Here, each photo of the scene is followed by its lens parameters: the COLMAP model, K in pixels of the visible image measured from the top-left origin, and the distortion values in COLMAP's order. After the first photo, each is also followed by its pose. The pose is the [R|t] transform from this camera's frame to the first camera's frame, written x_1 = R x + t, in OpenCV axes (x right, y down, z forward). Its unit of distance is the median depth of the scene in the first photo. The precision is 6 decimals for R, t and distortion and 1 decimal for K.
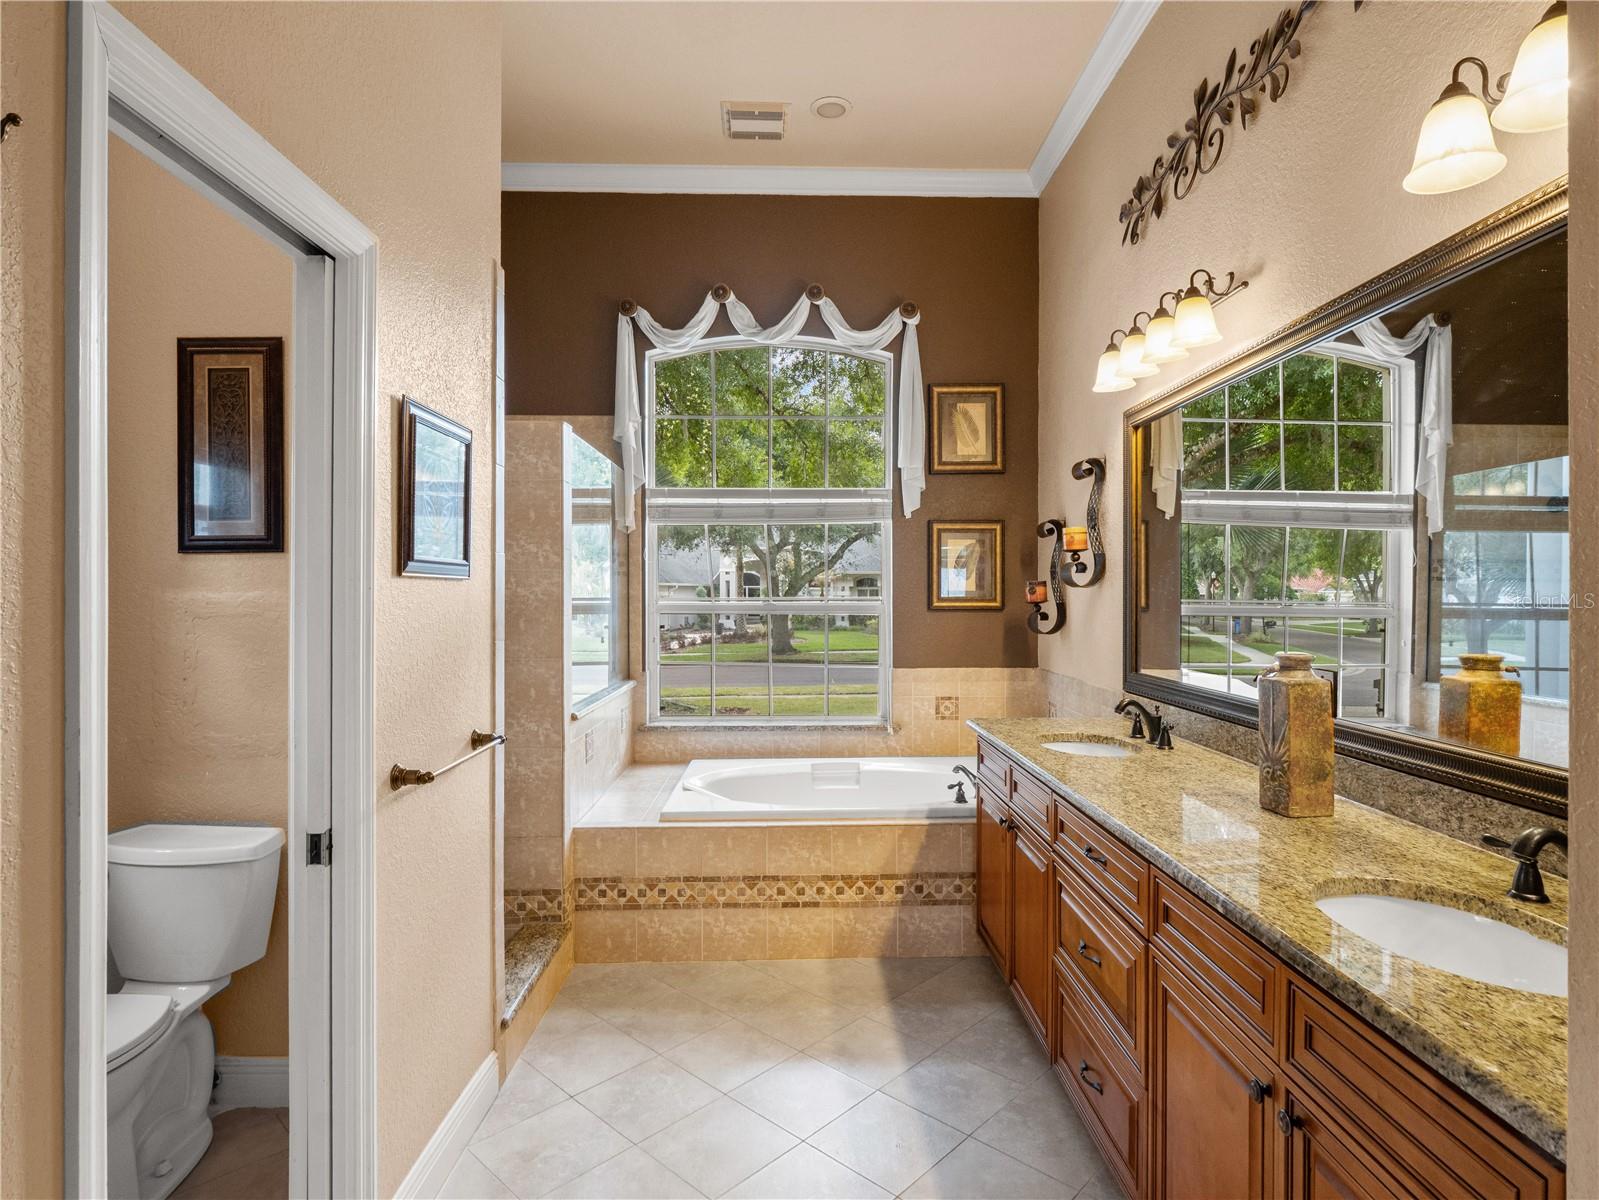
lens RADIAL K [[845.7, 0, 819.1], [0, 845.7, 594.5], [0, 0, 1]] dist [0.000970, -0.004936]
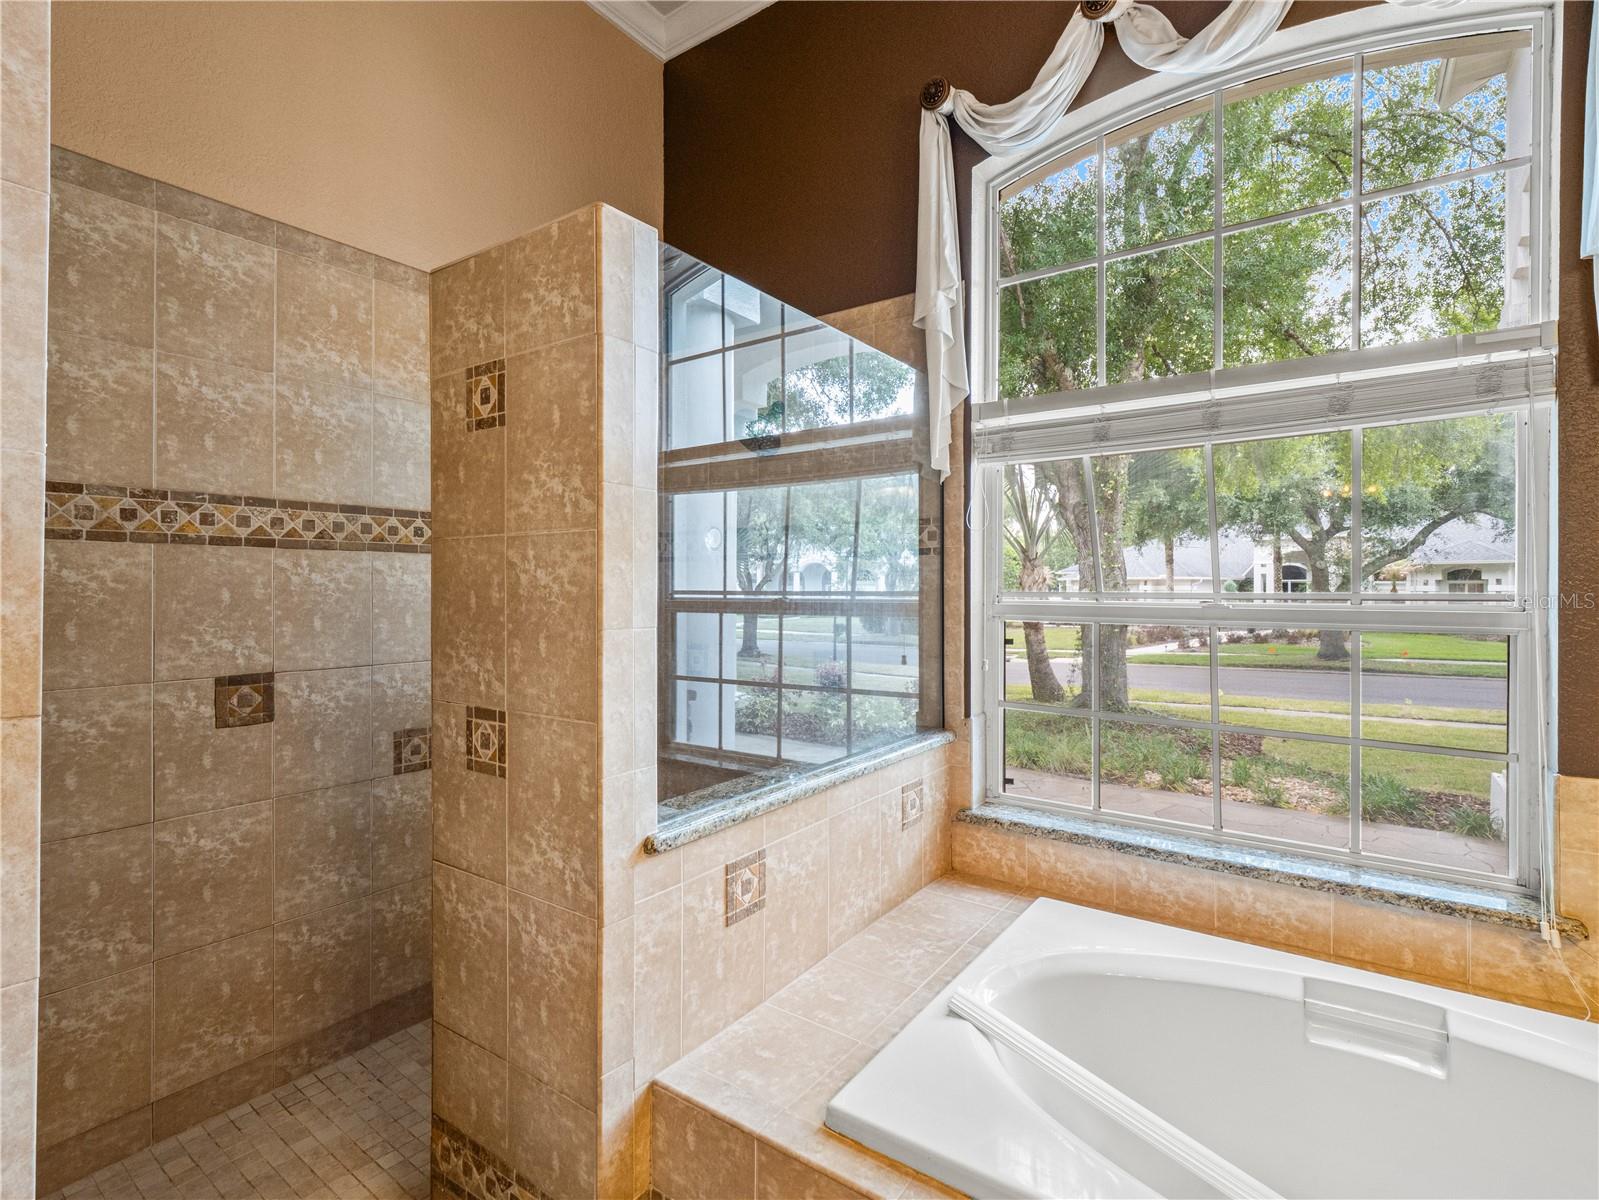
lens RADIAL K [[774.7, 0, 790.1], [0, 774.7, 590.8], [0, 0, 1]] dist [-0.006064, -0.004809]
pose [[0.788242, 0.004627, -0.615348, 0.024292], [-0.002994, 0.999989, 0.003685, 0.001406], [0.615358, -0.001062, 0.788247, 0.509857]]
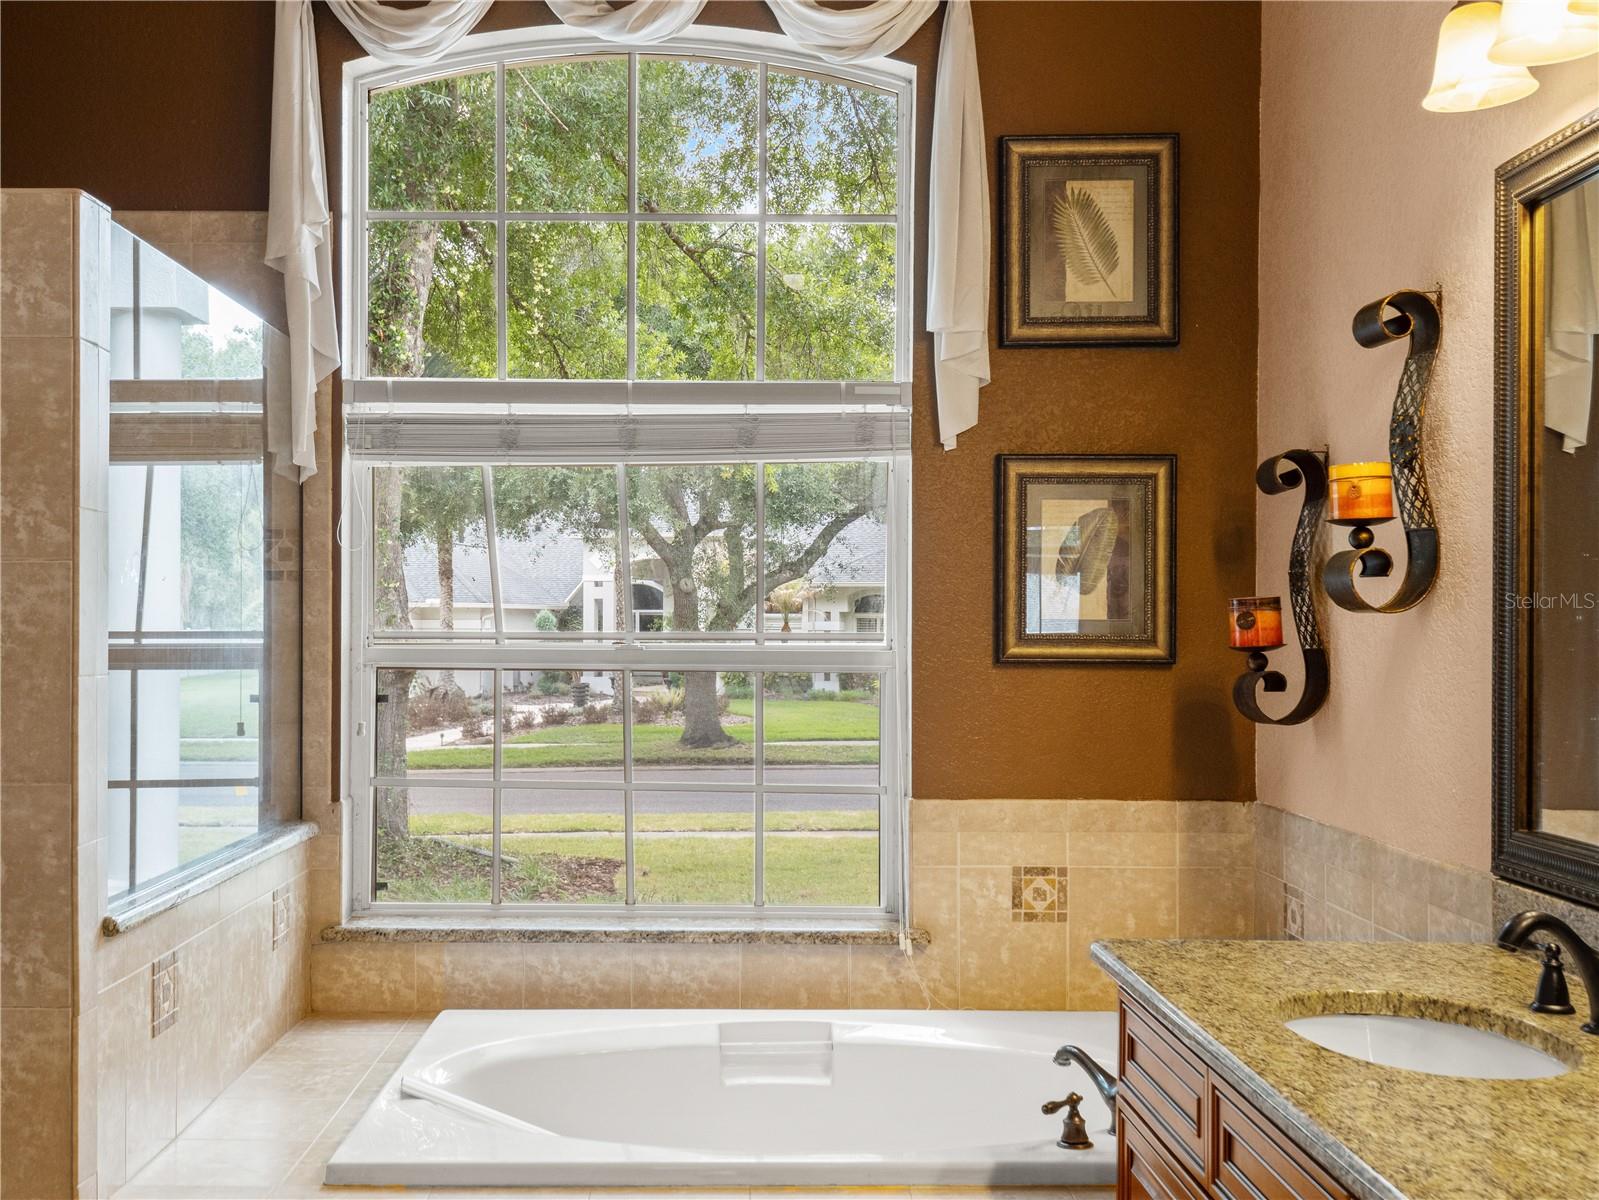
lens RADIAL K [[1669.3, 0, 731.0], [0, 1669.3, 620.4], [0, 0, 1]] dist [0.017341, 0.000000]
pose [[0.999517, 0.005033, -0.030671, 0.021102], [-0.005166, 0.999978, -0.004259, 0.000427], [0.030649, 0.004415, 0.999520, 0.152706]]
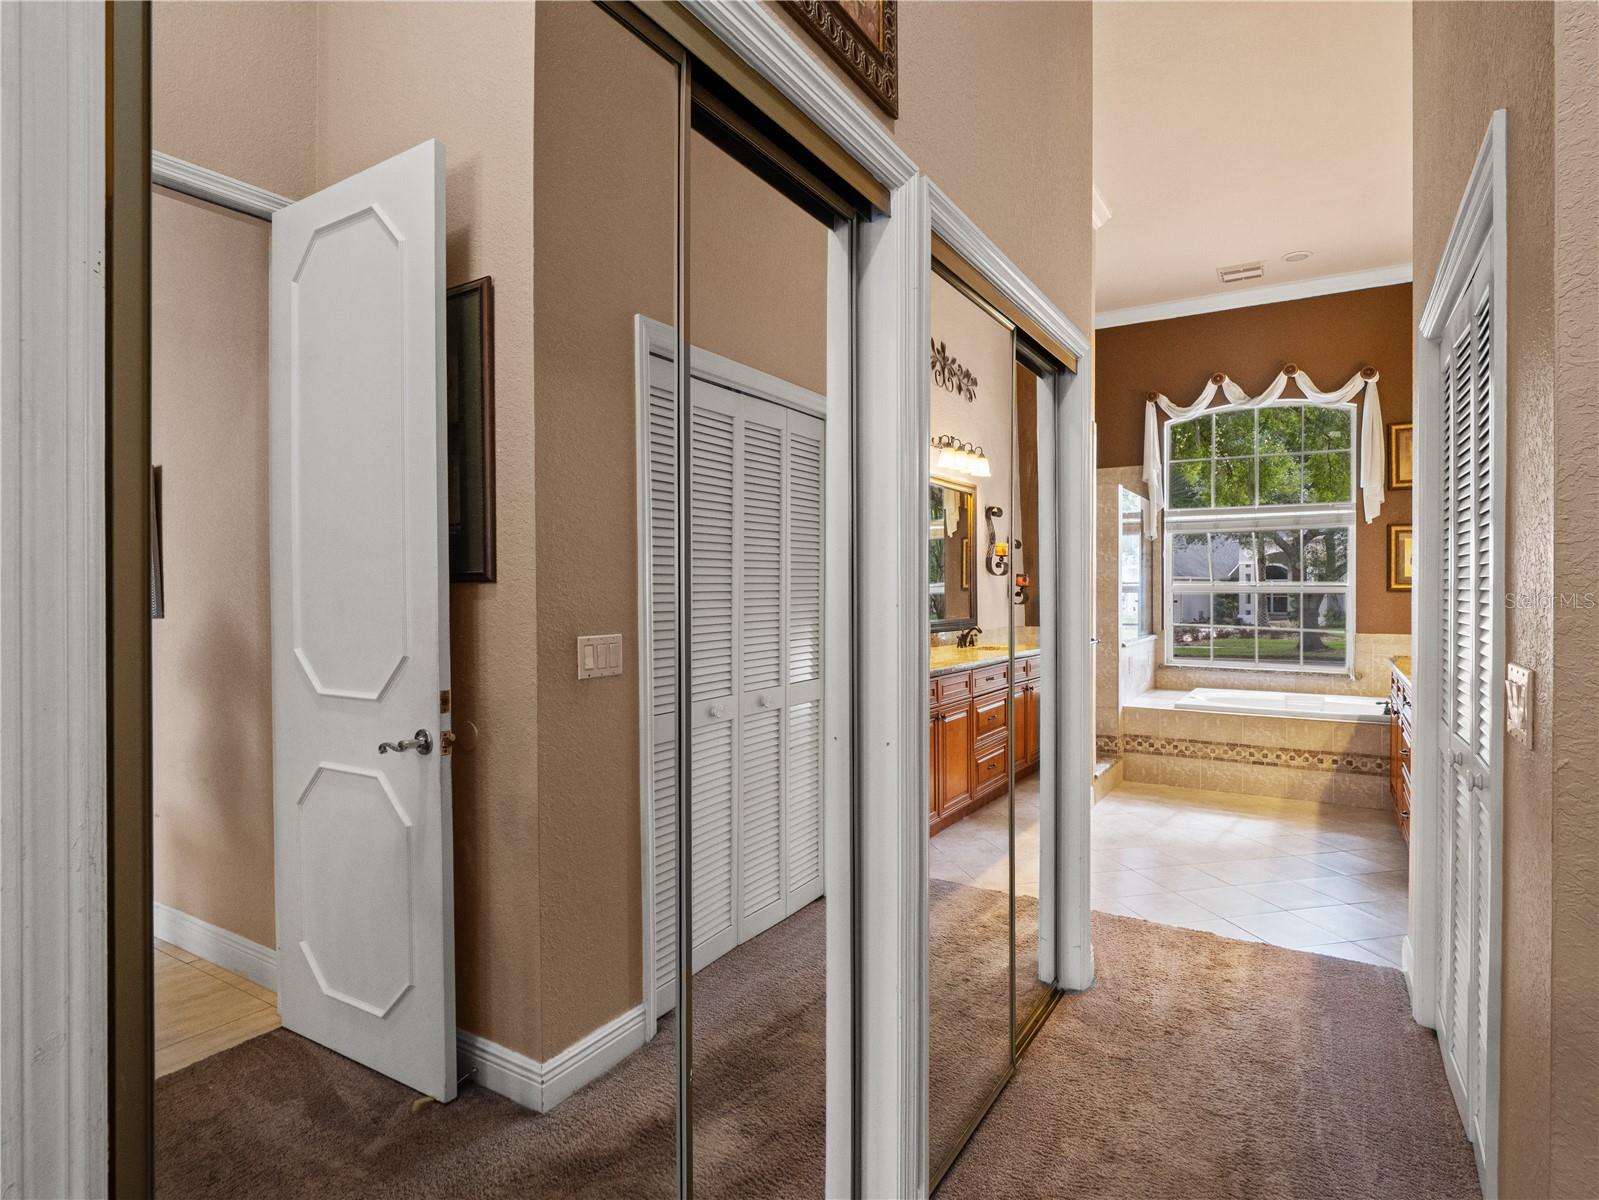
lens RADIAL K [[845.7, 0, 801.1], [0, 845.7, 588.0], [0, 0, 1]] dist [0.000970, -0.004936]
pose [[0.827372, 0.003386, -0.561644, 0.114202], [-0.004061, 0.999992, 0.000046, 0.017598], [0.561640, 0.002243, 0.827379, -0.651107]]
